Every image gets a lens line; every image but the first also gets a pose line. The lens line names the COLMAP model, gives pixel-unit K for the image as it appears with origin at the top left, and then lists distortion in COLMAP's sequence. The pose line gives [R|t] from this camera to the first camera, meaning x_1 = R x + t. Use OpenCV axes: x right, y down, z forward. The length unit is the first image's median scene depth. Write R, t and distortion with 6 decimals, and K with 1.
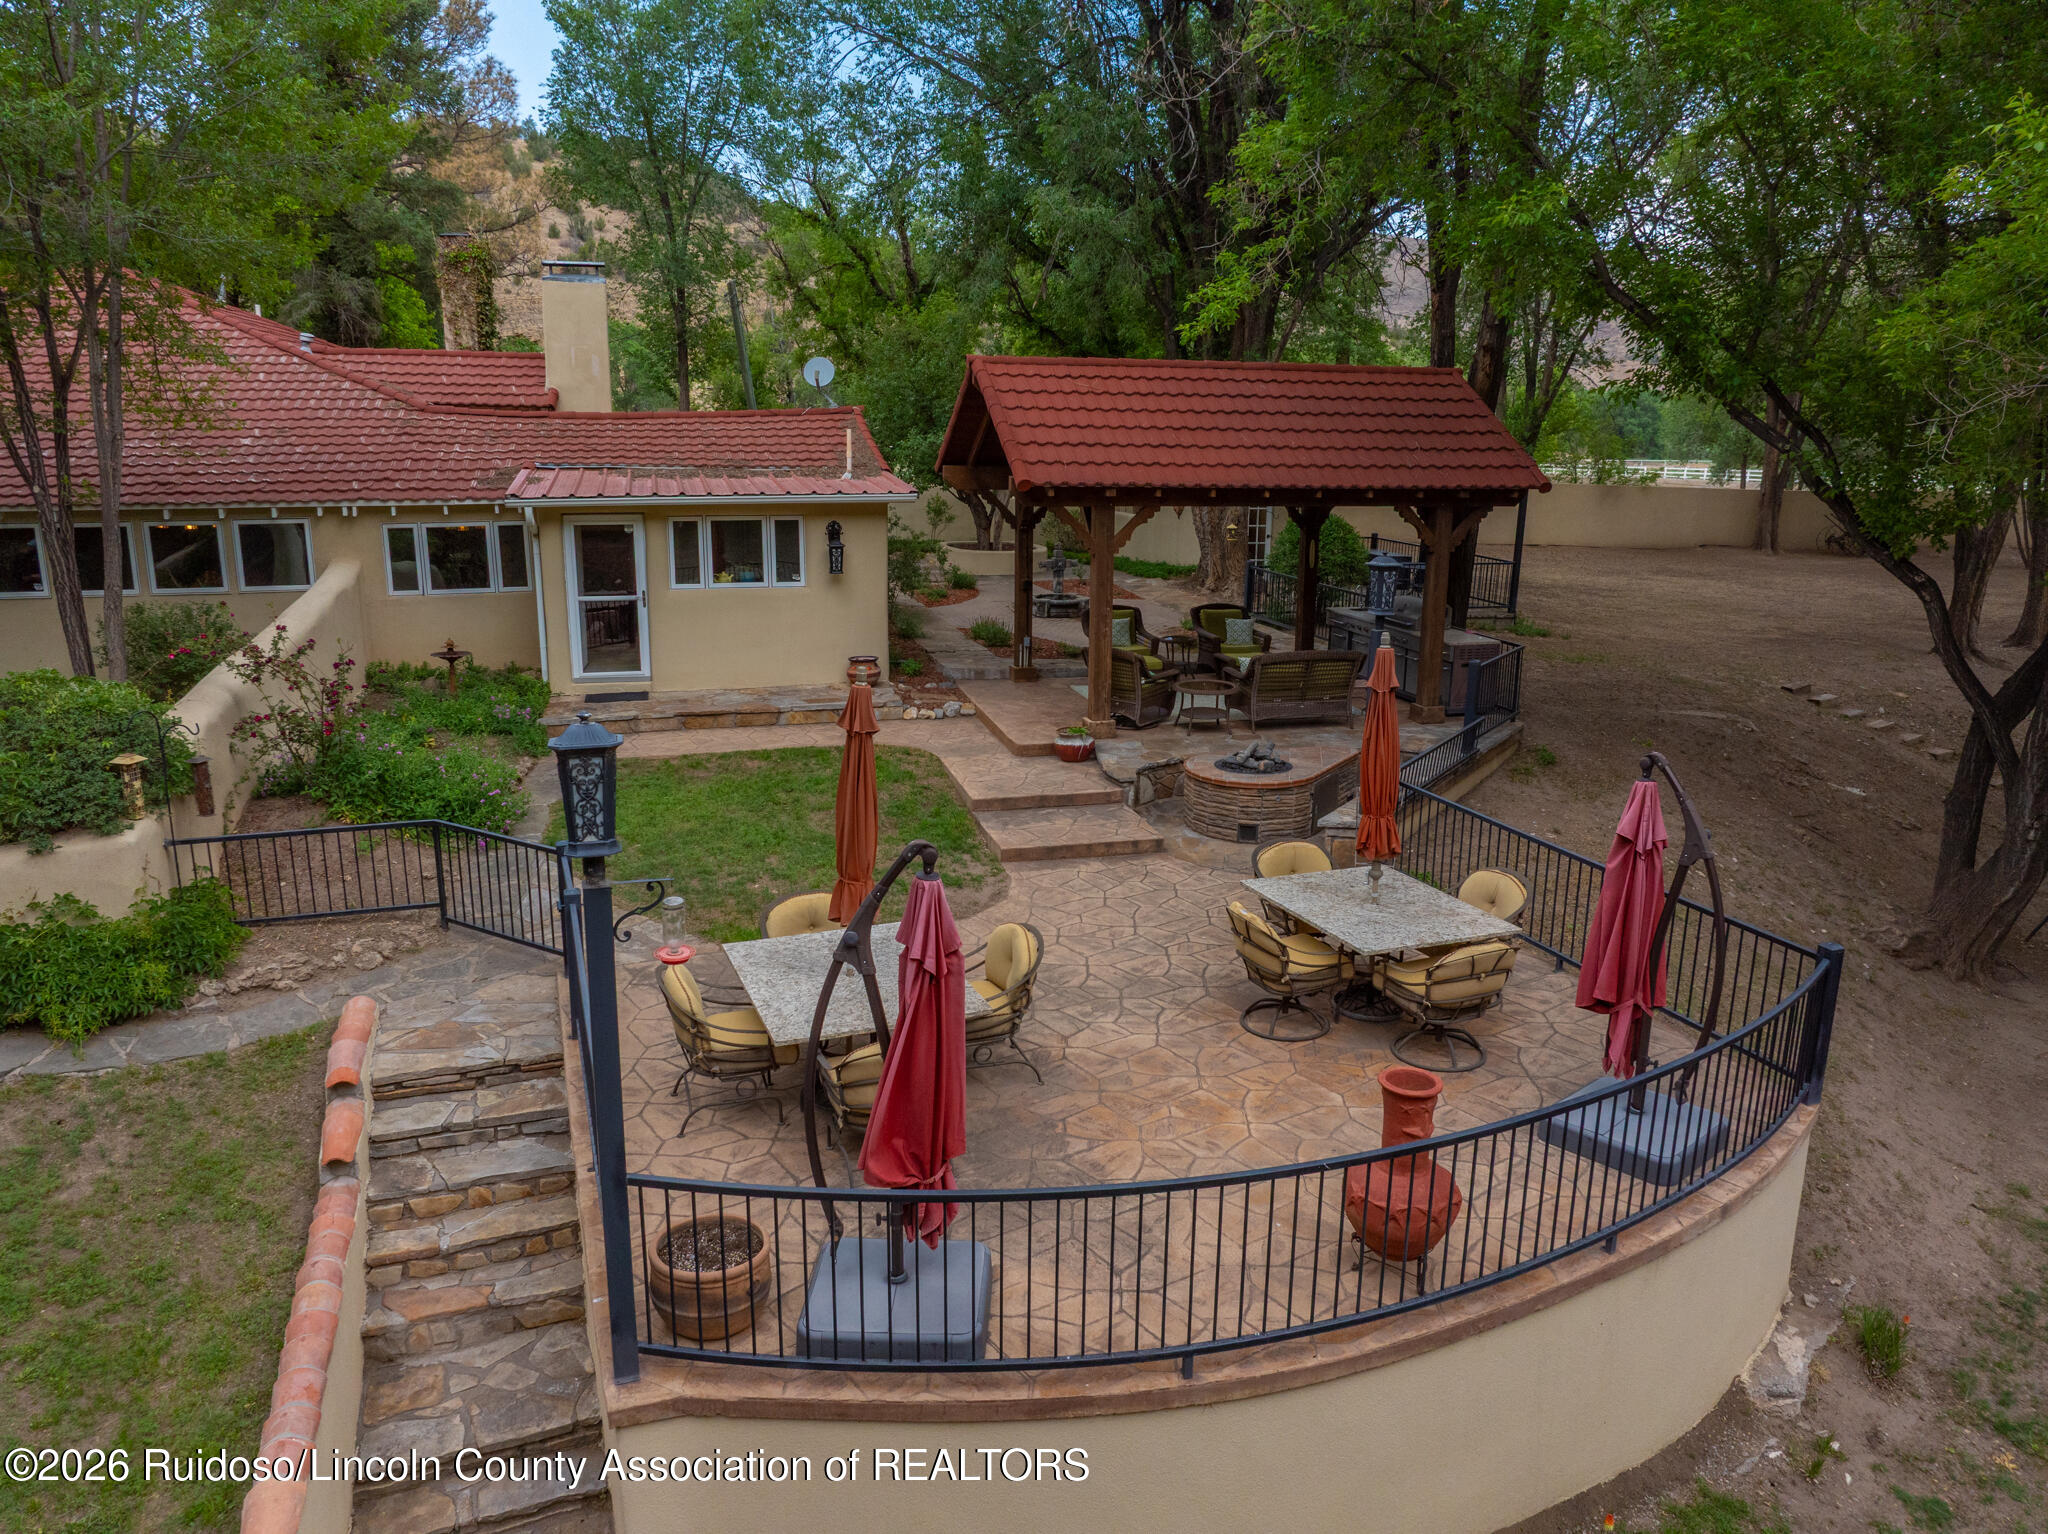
lens RADIAL K [[1441.3, 0, 1030.8], [0, 1441.3, 770.1], [0, 0, 1]] dist [-0.042733, 0.012369]
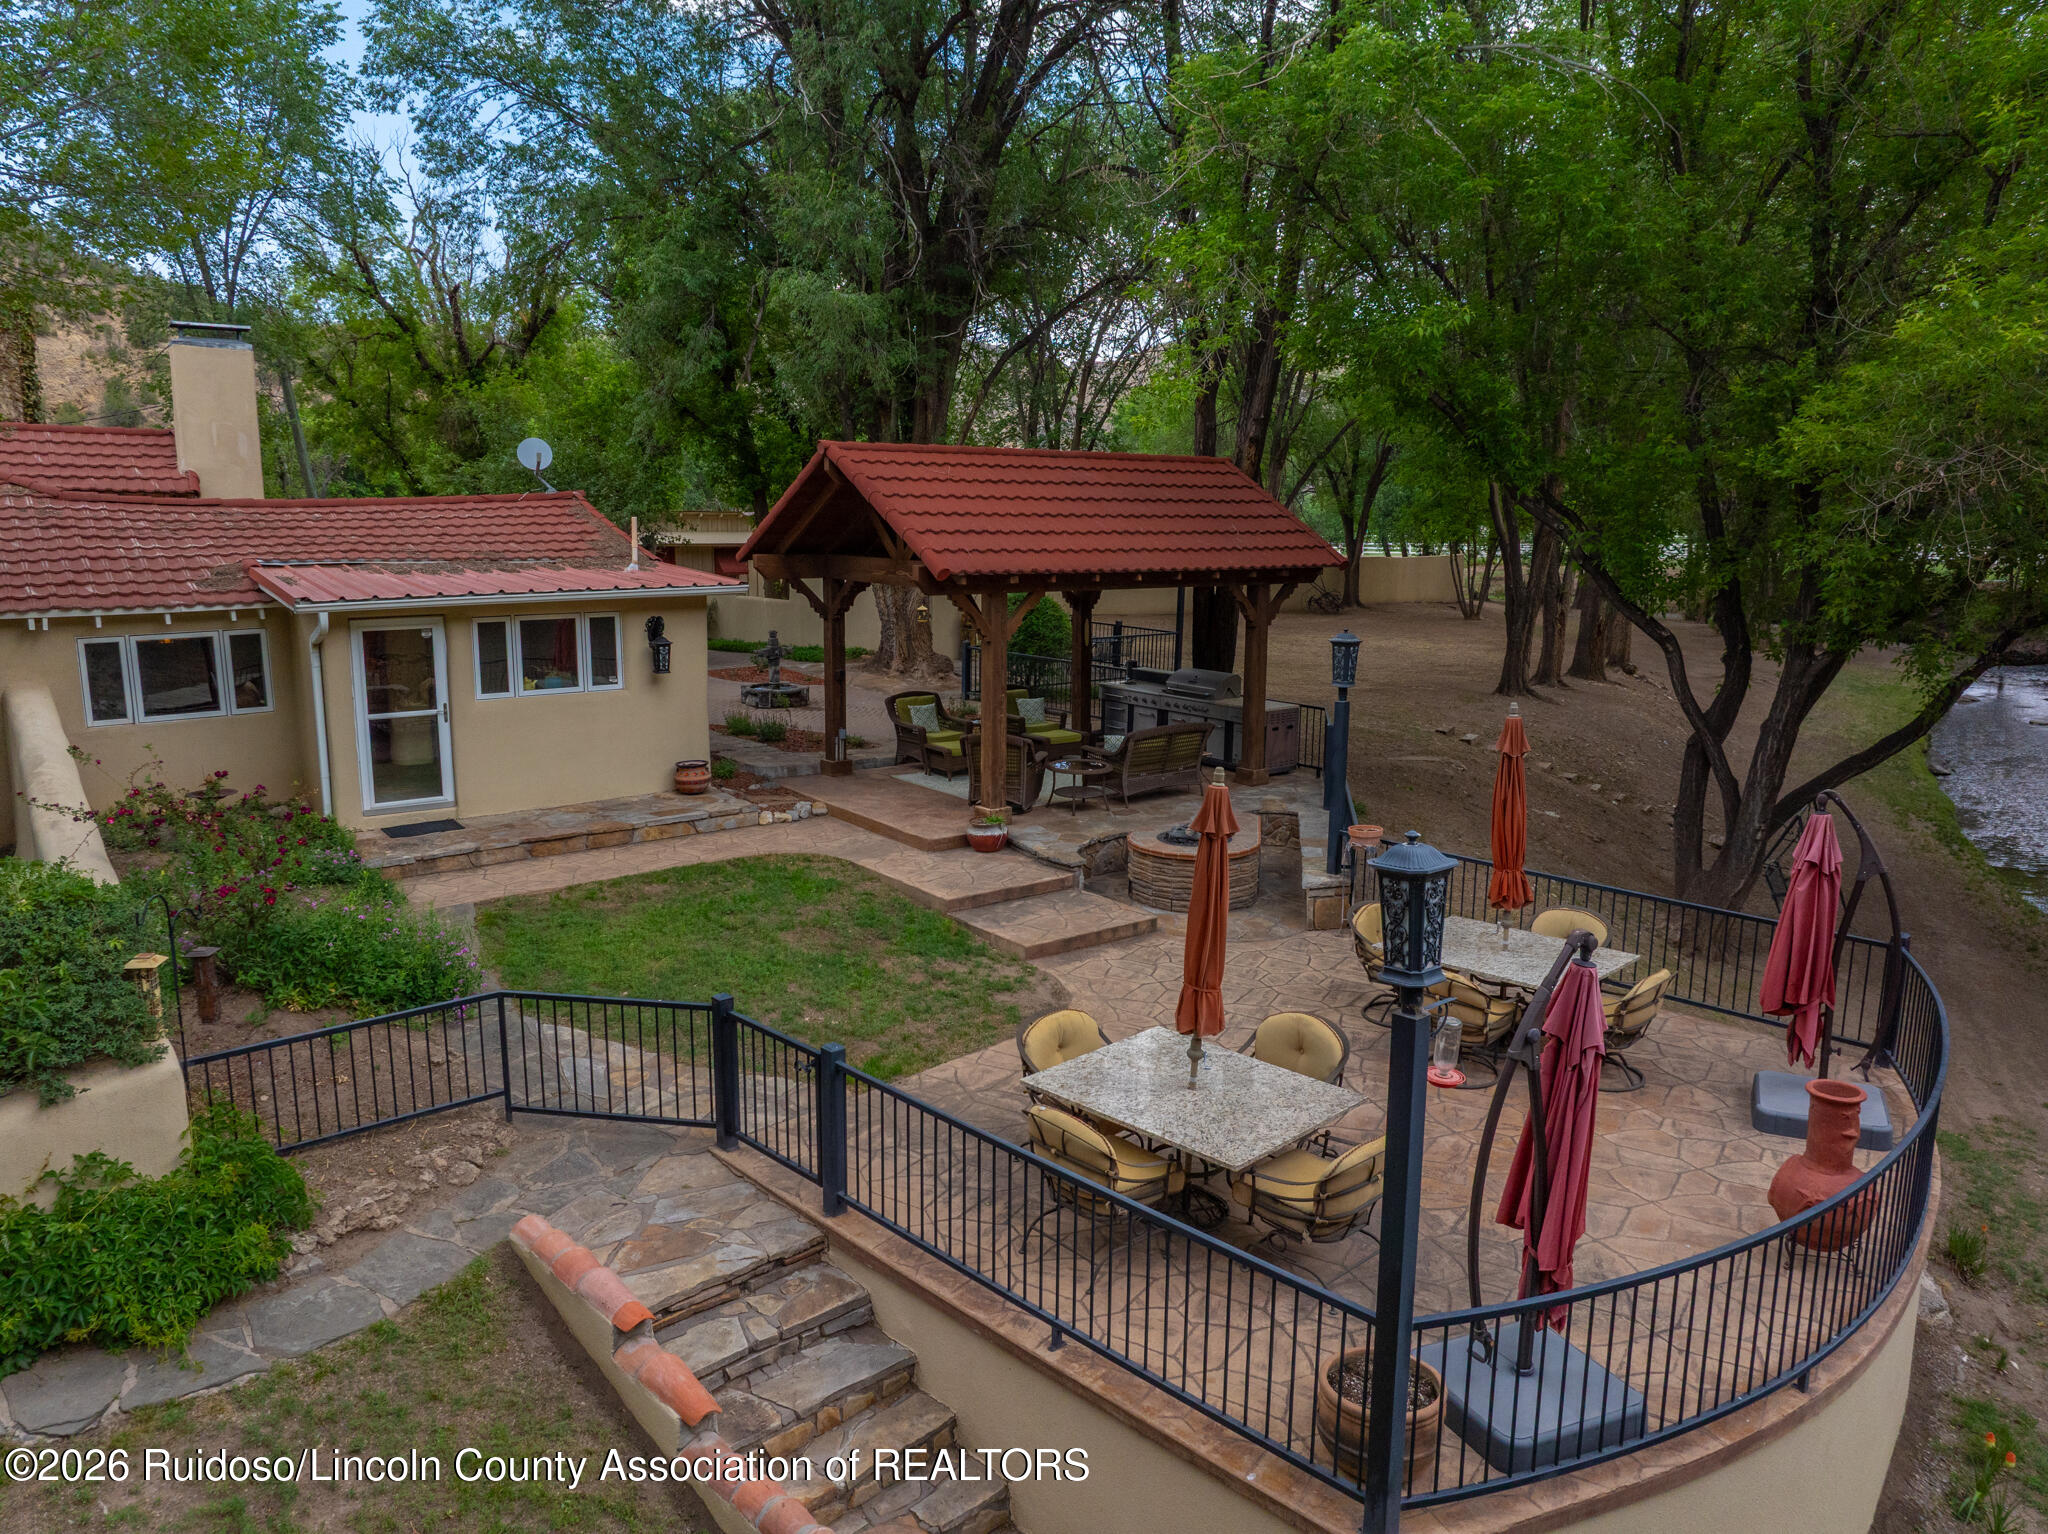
lens RADIAL K [[1441.3, 0, 1030.8], [0, 1441.3, 770.1], [0, 0, 1]] dist [-0.042733, 0.012369]
pose [[0.919644, -0.073375, 0.385838, -0.304523], [0.093513, 0.995049, -0.033659, -0.024452], [-0.381458, 0.067036, 0.921952, 0.075029]]
